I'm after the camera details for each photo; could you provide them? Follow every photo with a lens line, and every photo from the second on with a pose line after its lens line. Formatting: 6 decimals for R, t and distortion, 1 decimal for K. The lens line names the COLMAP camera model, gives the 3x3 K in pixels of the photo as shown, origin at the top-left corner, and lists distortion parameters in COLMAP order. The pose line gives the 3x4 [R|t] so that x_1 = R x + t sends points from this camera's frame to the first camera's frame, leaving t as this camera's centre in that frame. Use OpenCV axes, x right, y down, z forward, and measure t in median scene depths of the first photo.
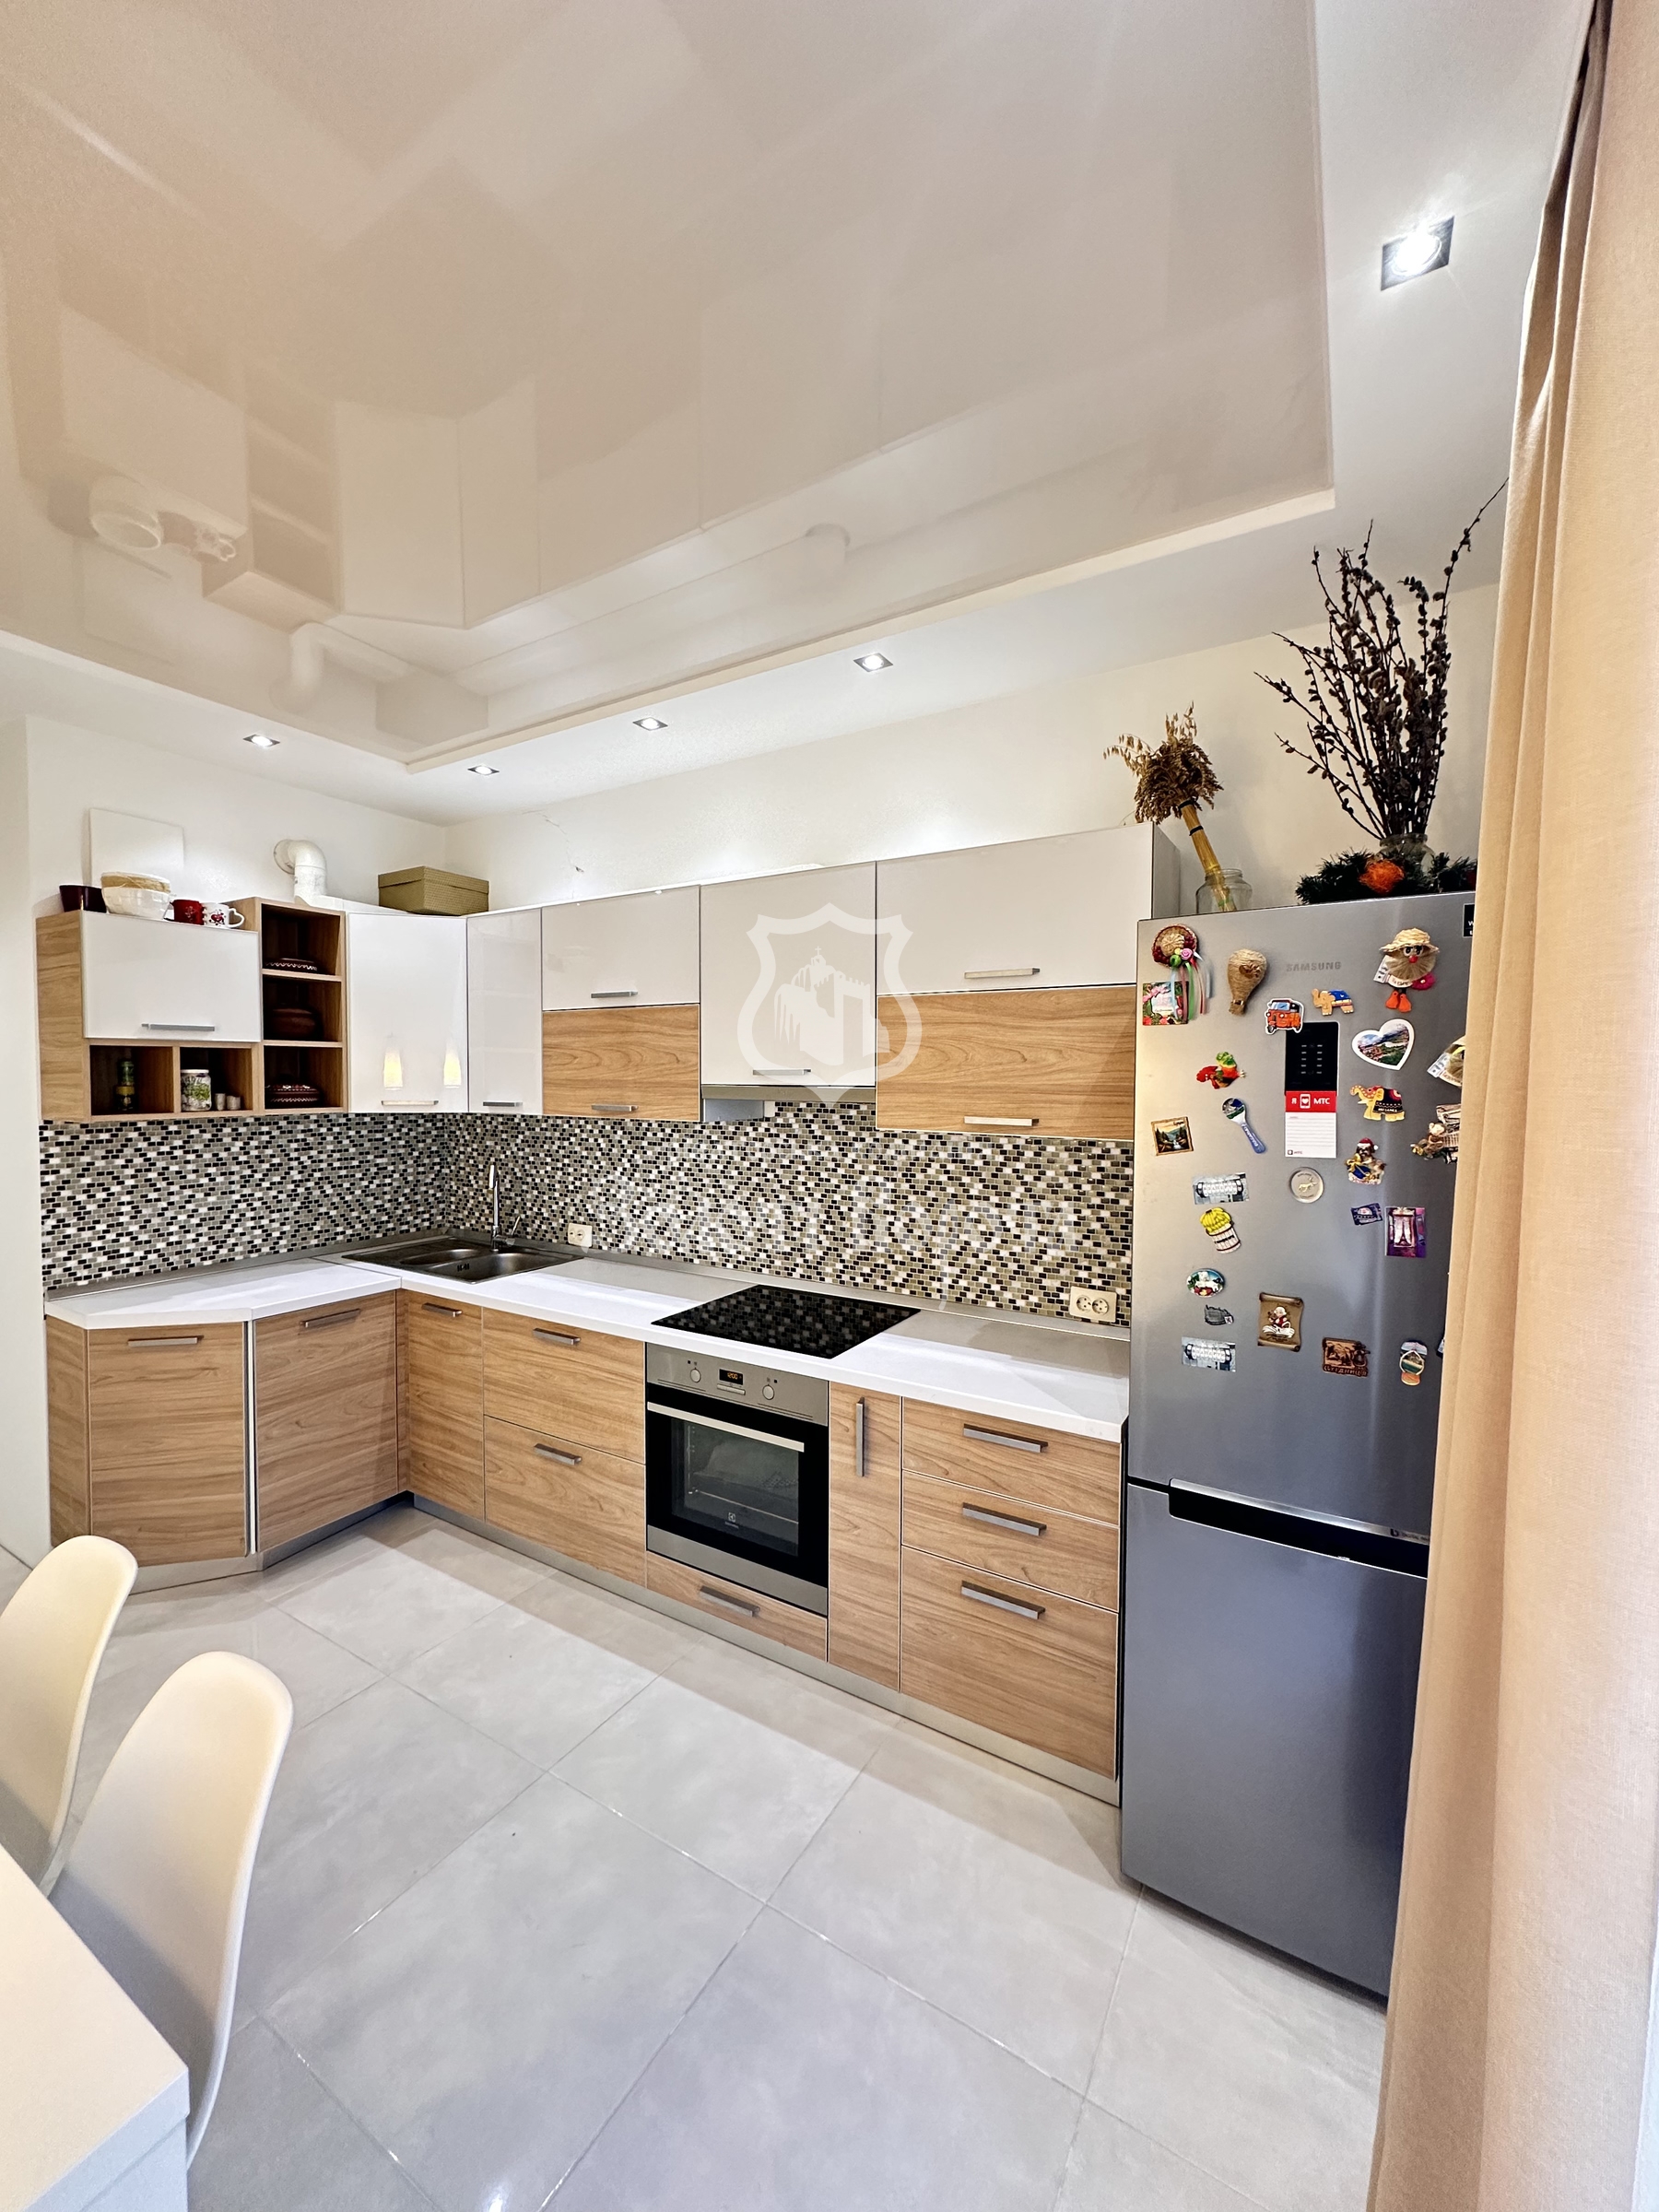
lens RADIAL K [[885.1, 0, 827.2], [0, 885.1, 1117.5], [0, 0, 1]] dist [-0.001474, -0.000434]
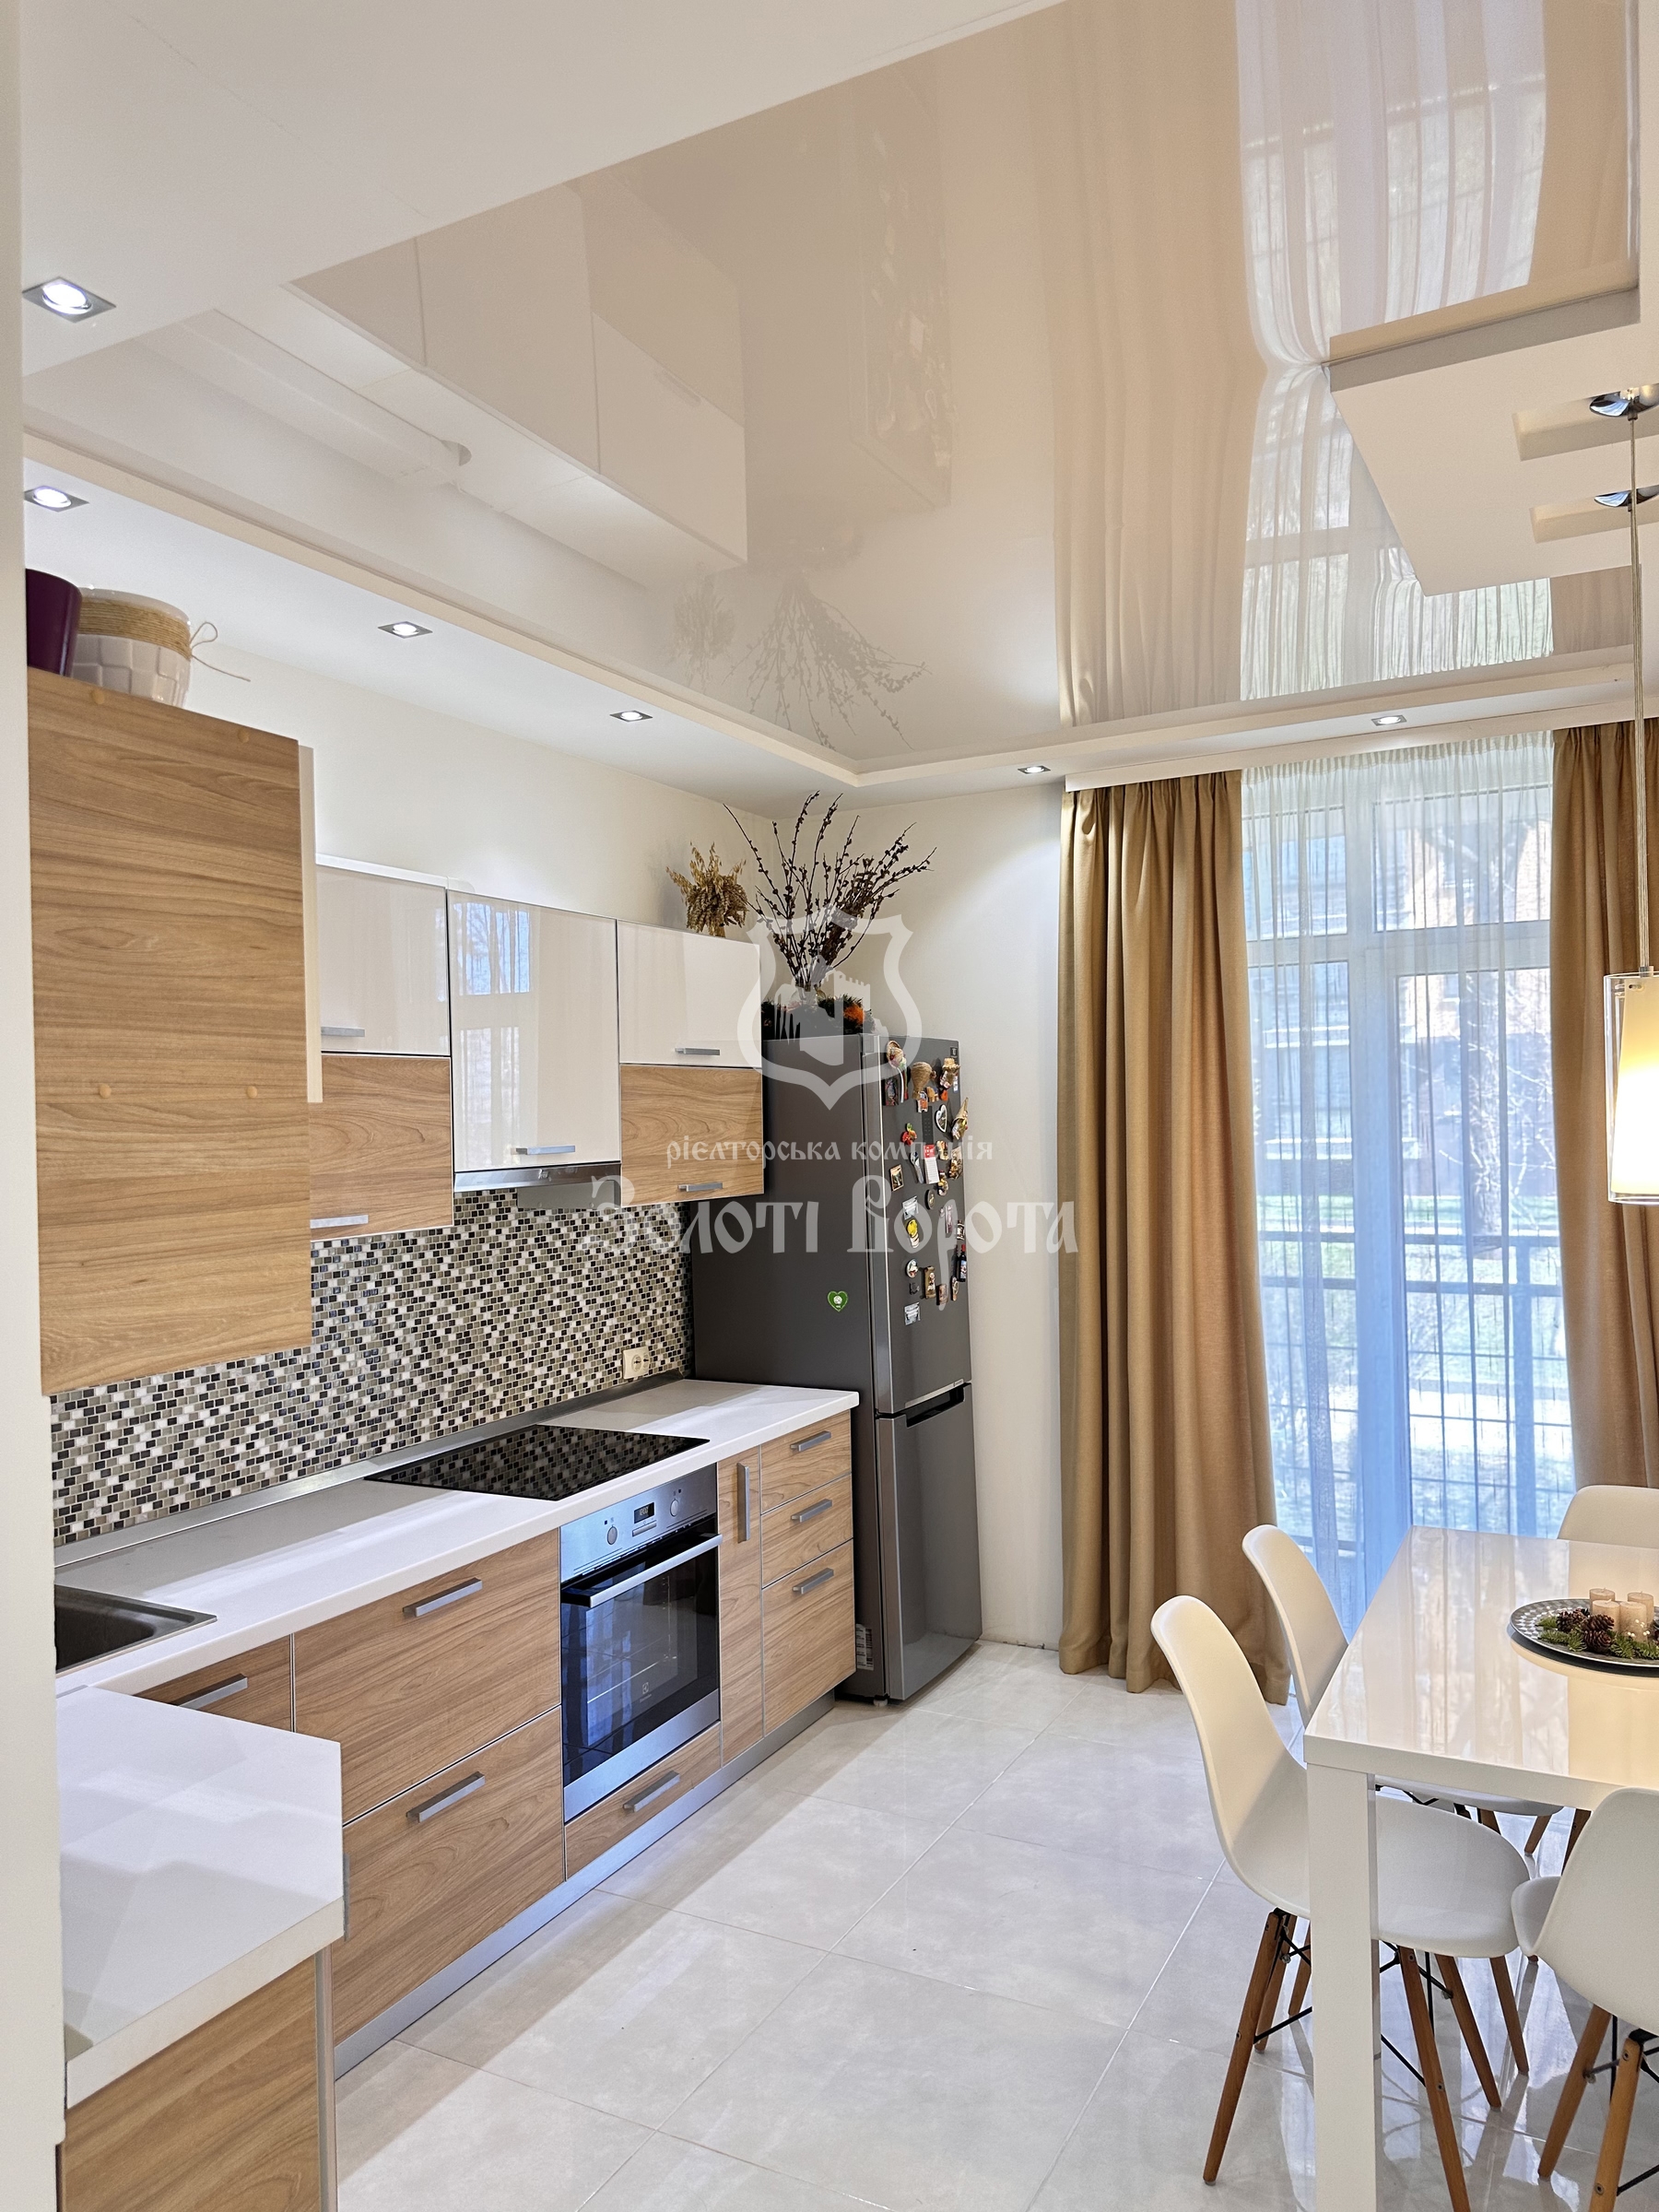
lens RADIAL K [[1555.0, 0, 826.8], [0, 1555.0, 1108.2], [0, 0, 1]] dist [-0.000692, -0.005570]
pose [[-0.068476, 0.002398, 0.997650, -1.343387], [0.078064, 0.996944, 0.002962, -0.066126], [-0.994594, 0.078083, -0.068454, 0.762968]]
